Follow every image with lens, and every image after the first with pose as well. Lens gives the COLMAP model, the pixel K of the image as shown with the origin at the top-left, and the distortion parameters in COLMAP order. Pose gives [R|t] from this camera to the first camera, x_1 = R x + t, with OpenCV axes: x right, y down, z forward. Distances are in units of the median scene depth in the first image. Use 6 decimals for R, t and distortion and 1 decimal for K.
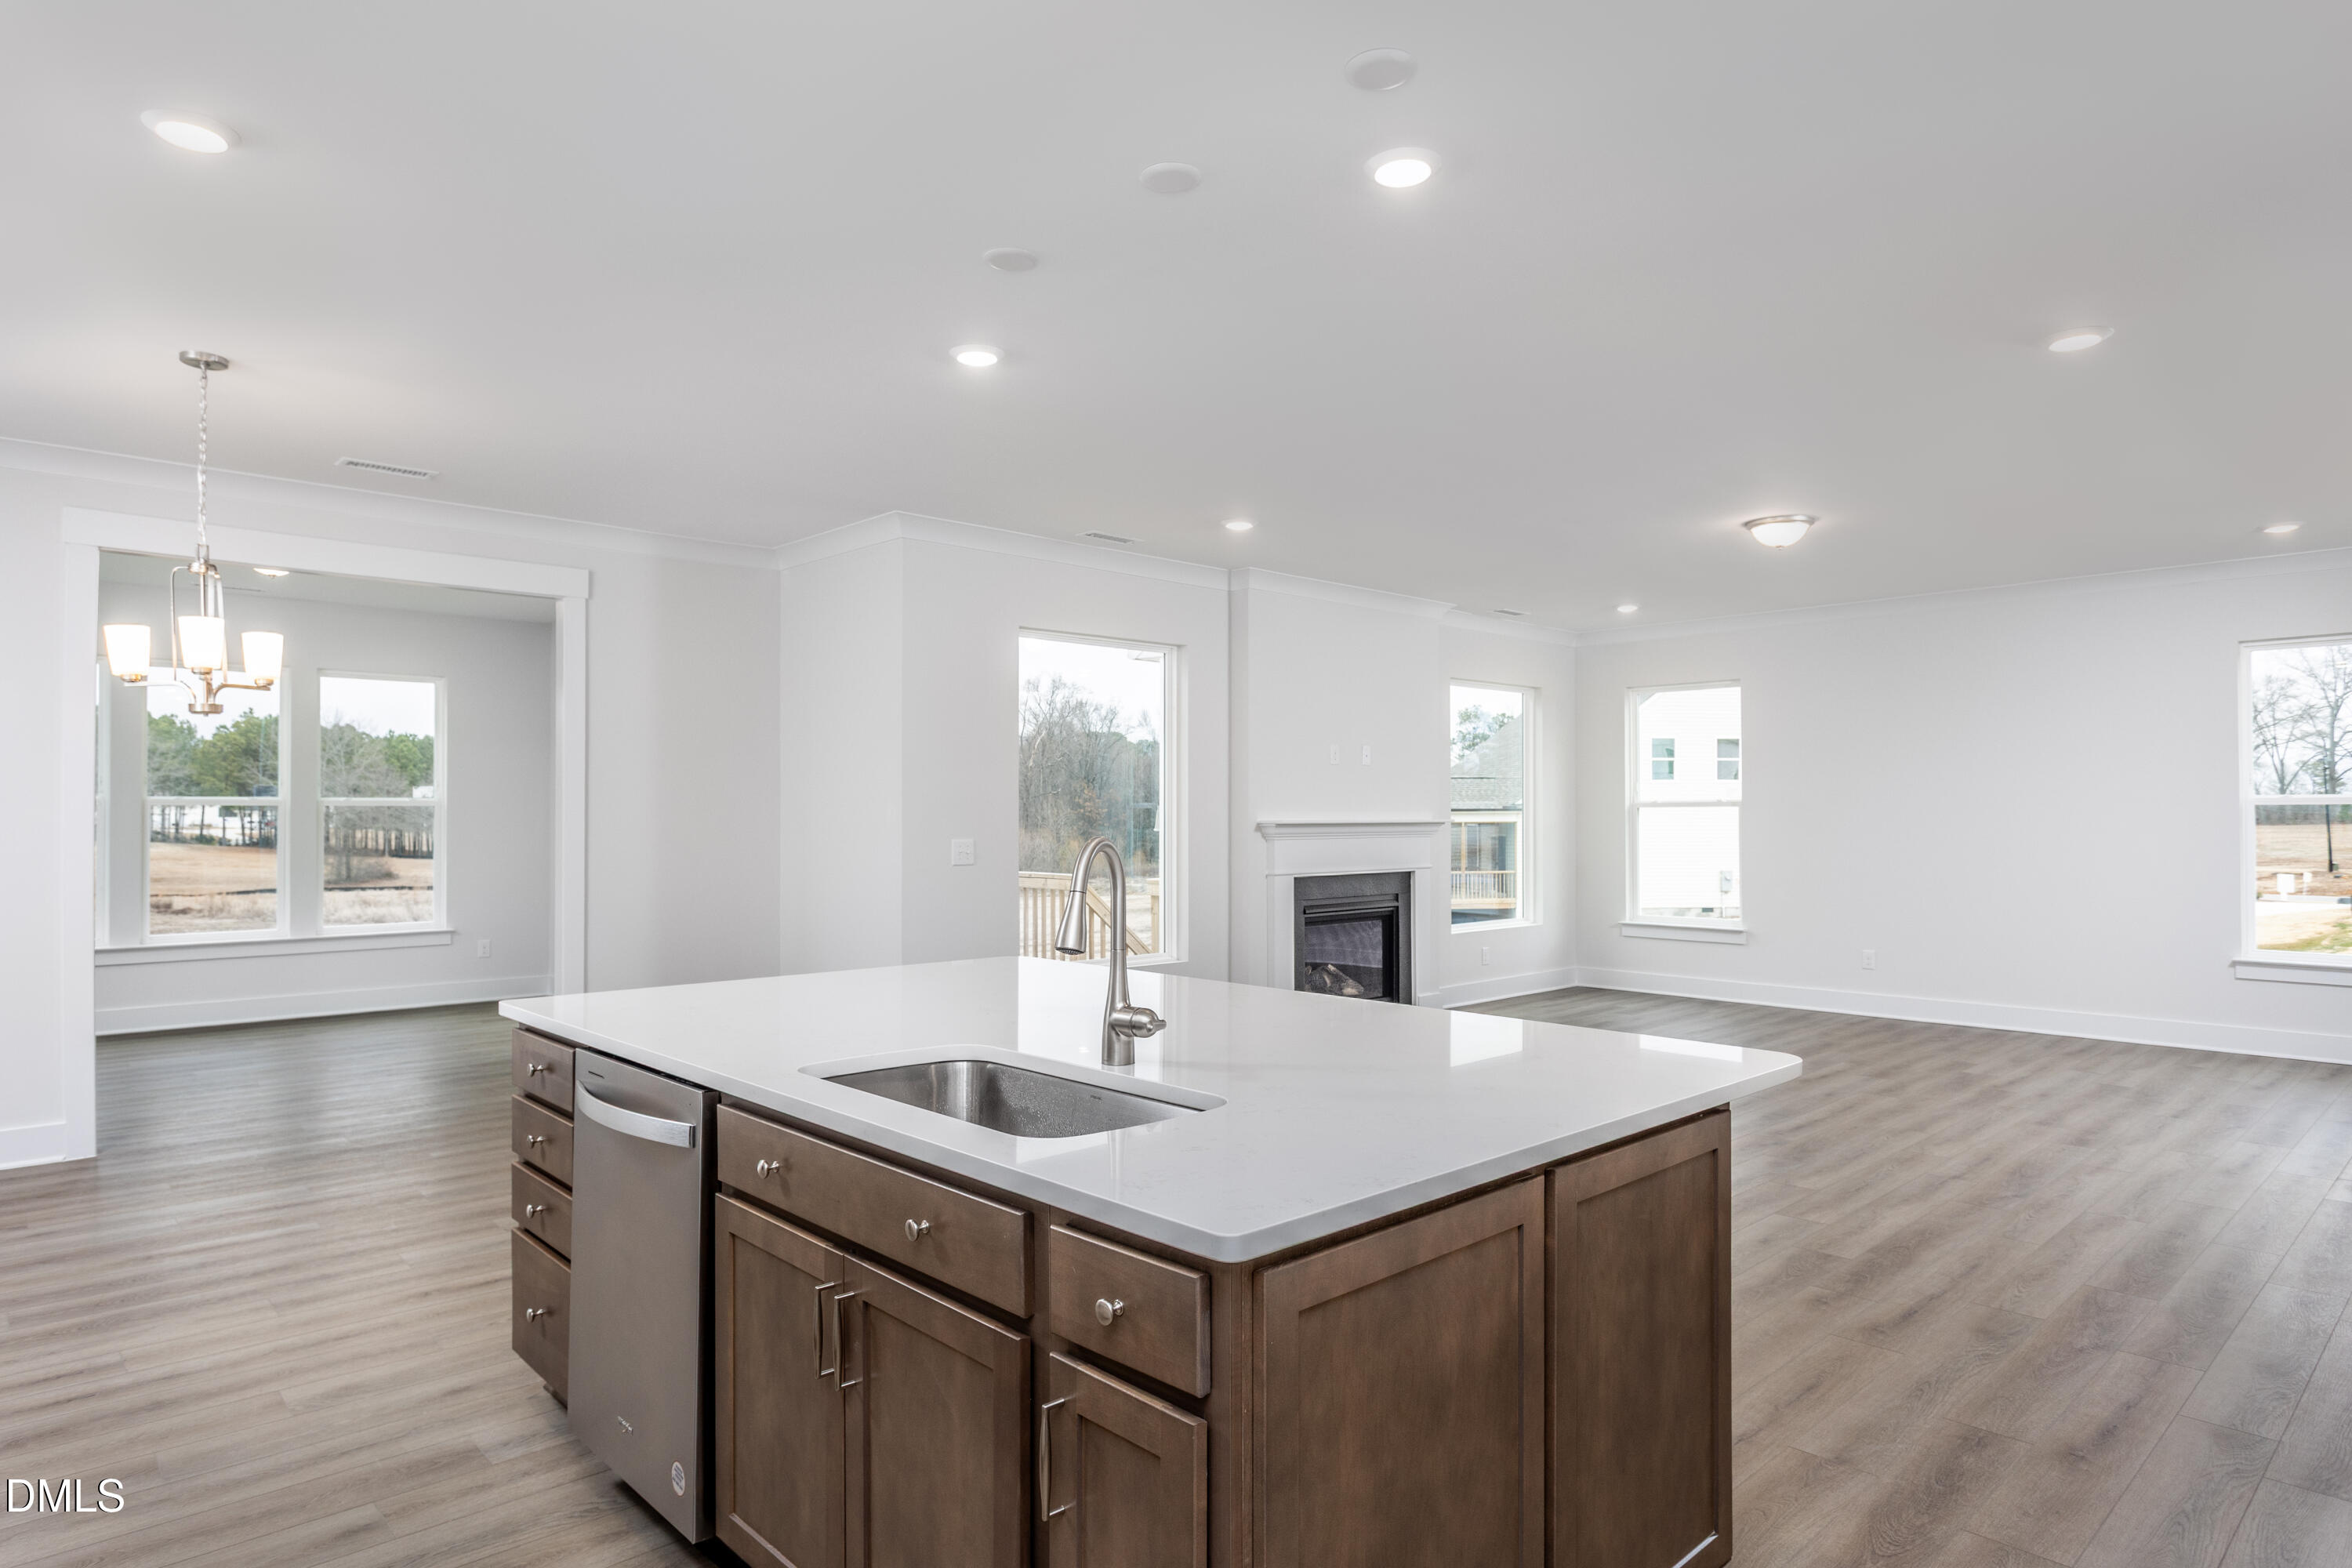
lens RADIAL K [[1342.4, 0, 1175.9], [0, 1342.4, 803.8], [0, 0, 1]] dist [-0.007090, -0.001338]
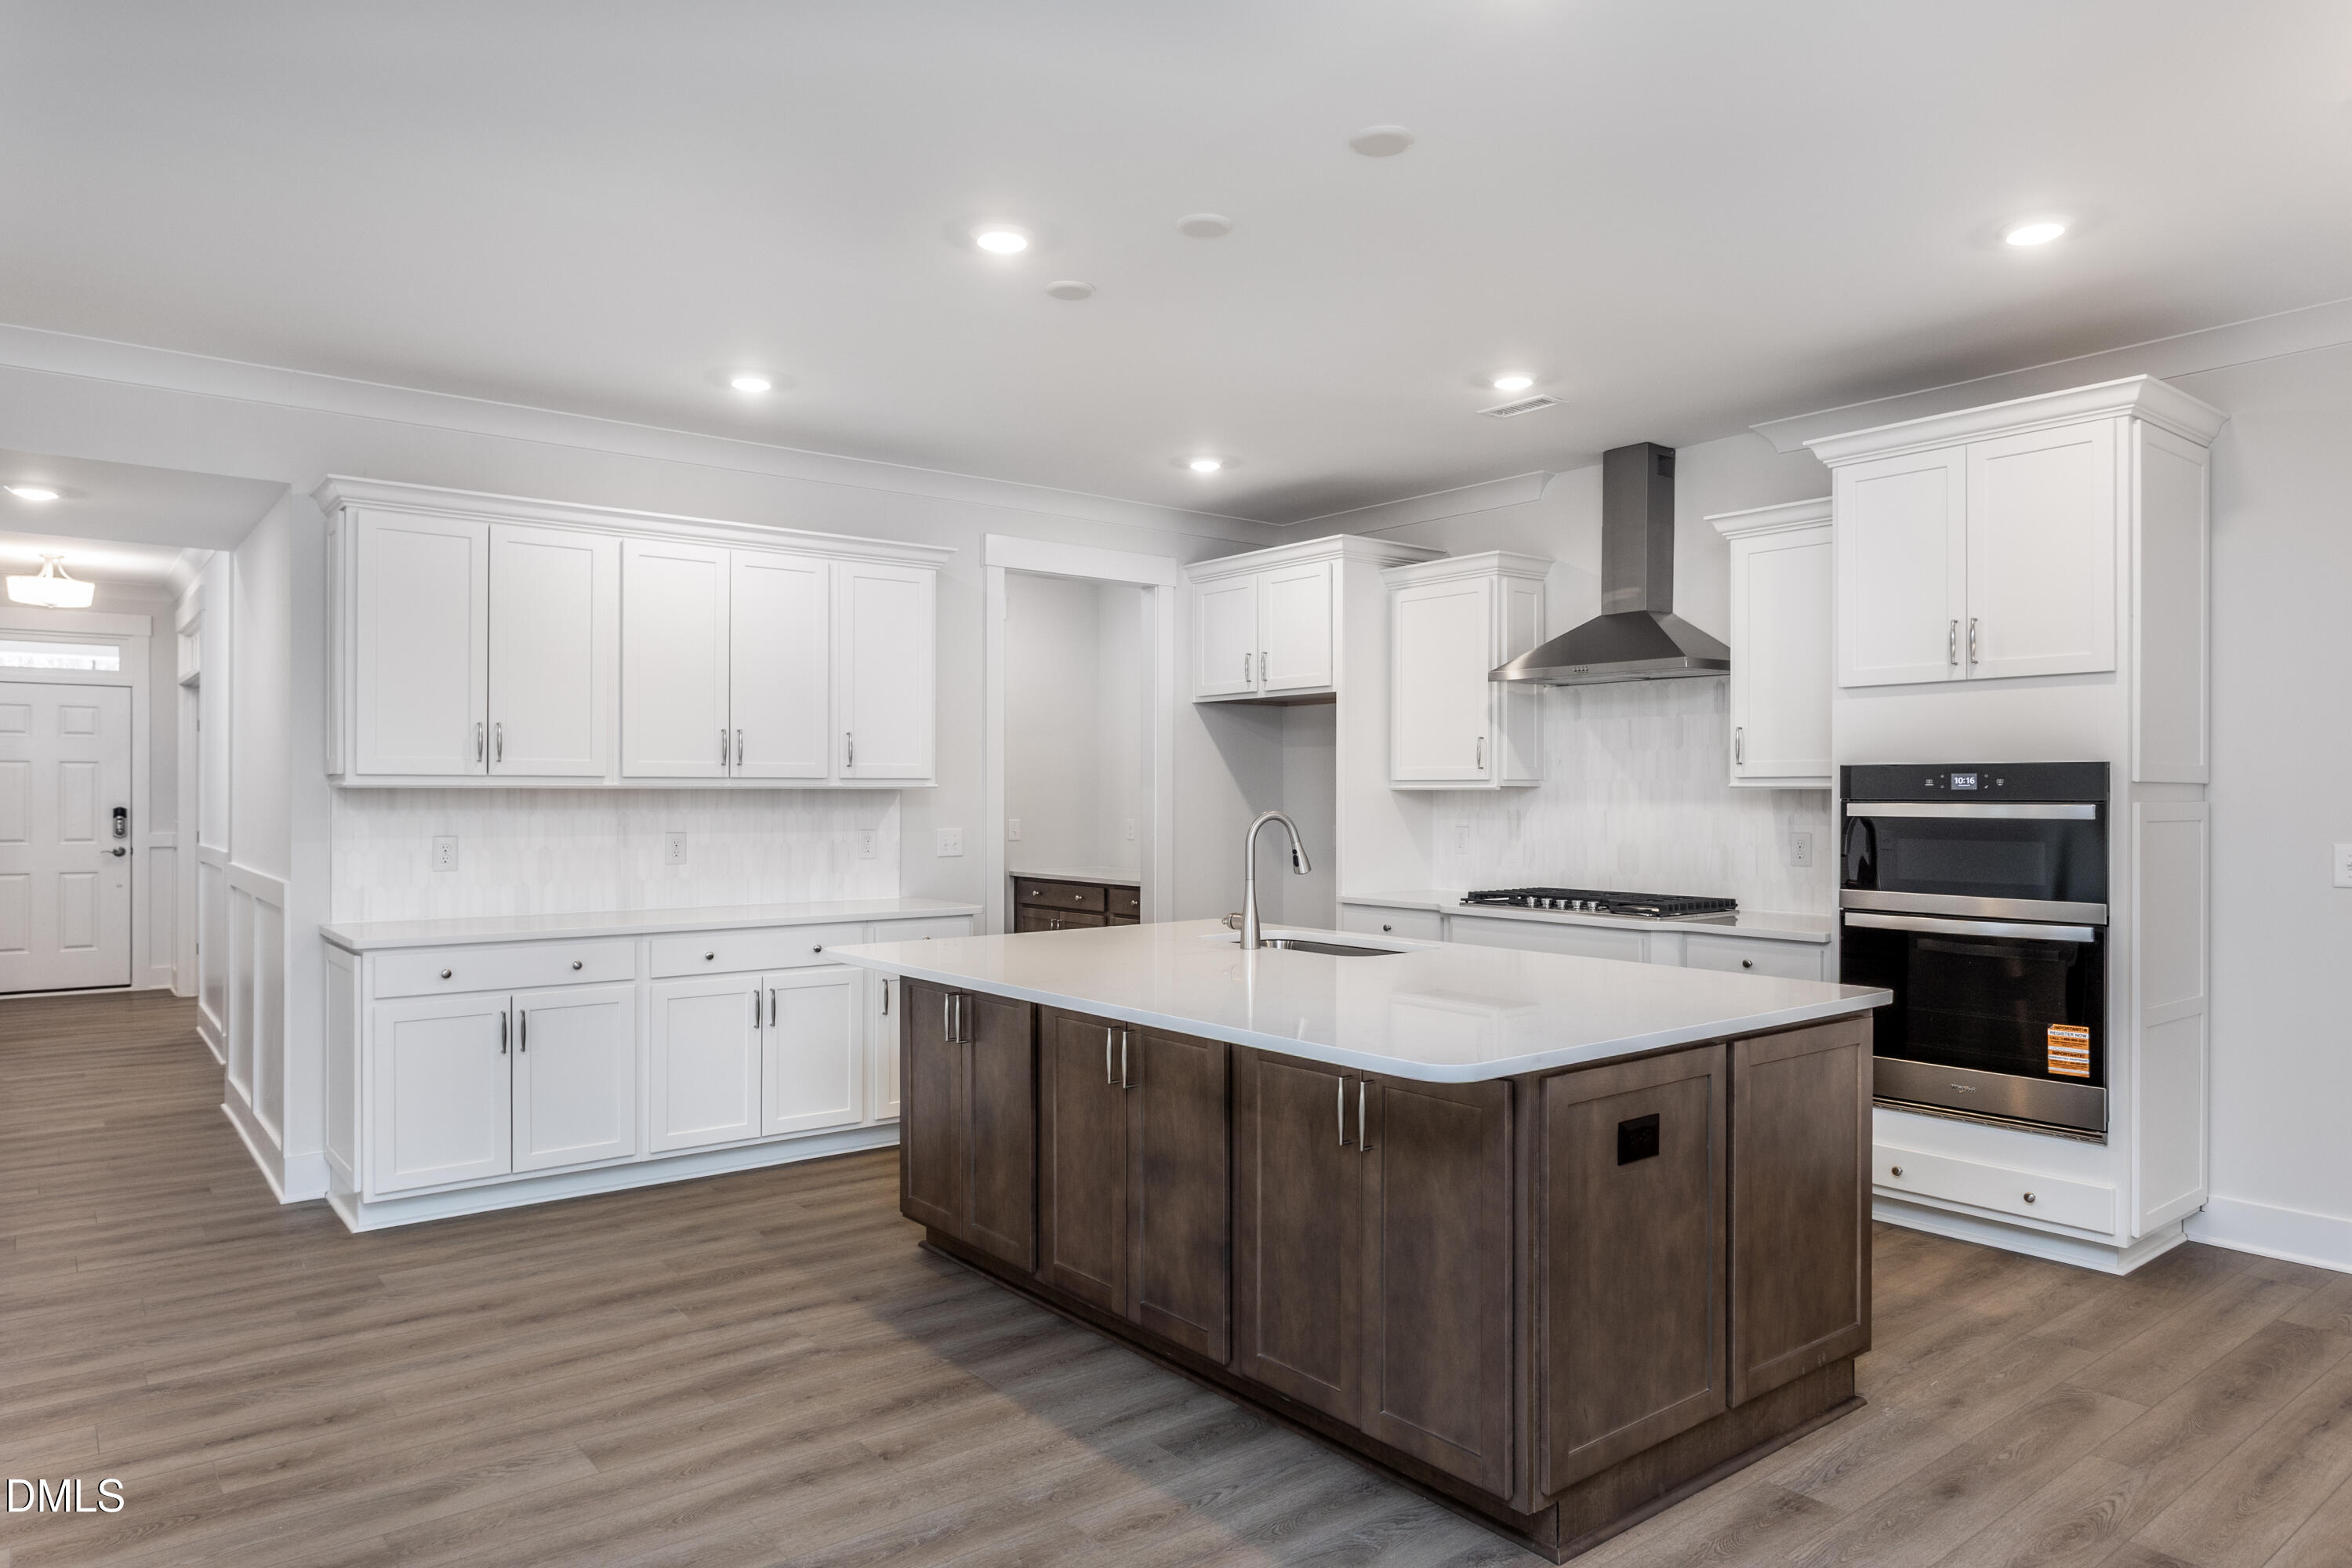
lens RADIAL K [[1448.4, 0, 1176.0], [0, 1448.4, 784.0], [0, 0, 1]] dist [-0.001707, -0.000588]
pose [[-0.995948, -0.002665, 0.089887, -0.005535], [-0.004077, 0.999871, -0.015519, 0.000847], [-0.089834, -0.015823, -0.995831, 0.133487]]
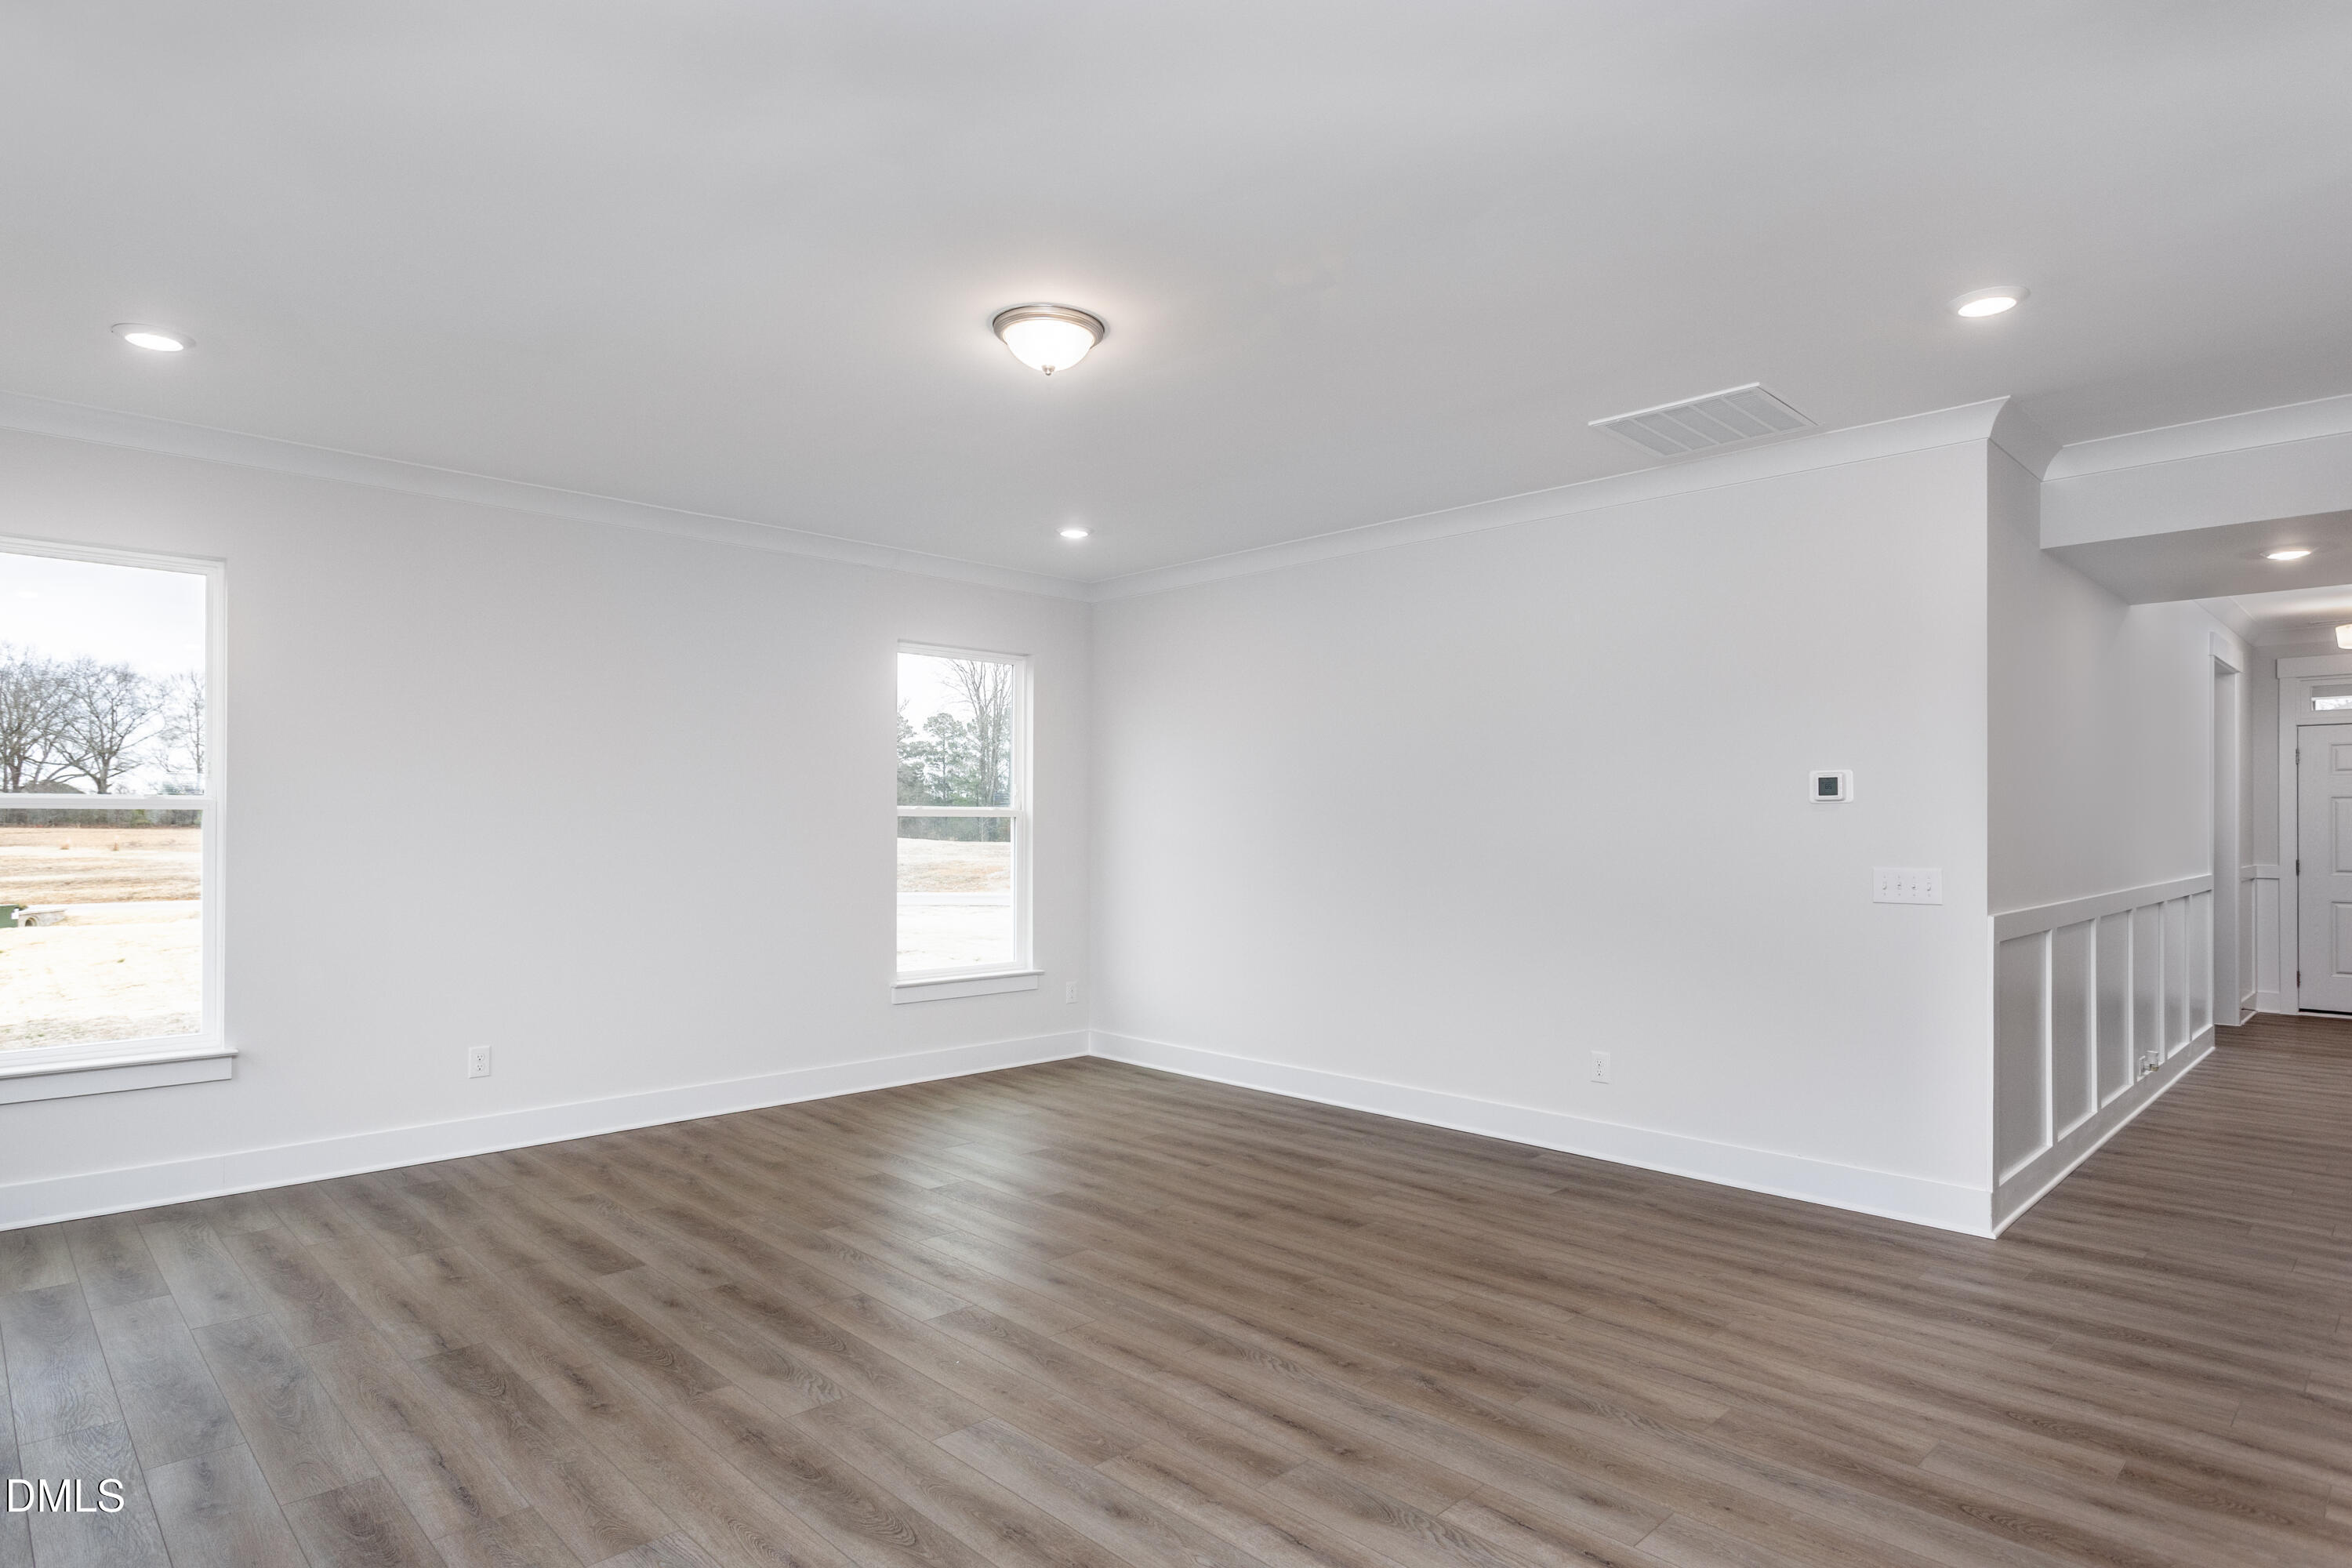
lens RADIAL K [[1277.7, 0, 1183.7], [0, 1277.7, 812.2], [0, 0, 1]] dist [-0.000969, -0.000591]
pose [[-0.021250, 0.008286, 0.999740, -0.013690], [-0.011073, 0.999902, -0.008522, 0.000683], [-0.999713, -0.011251, -0.021156, 0.126875]]
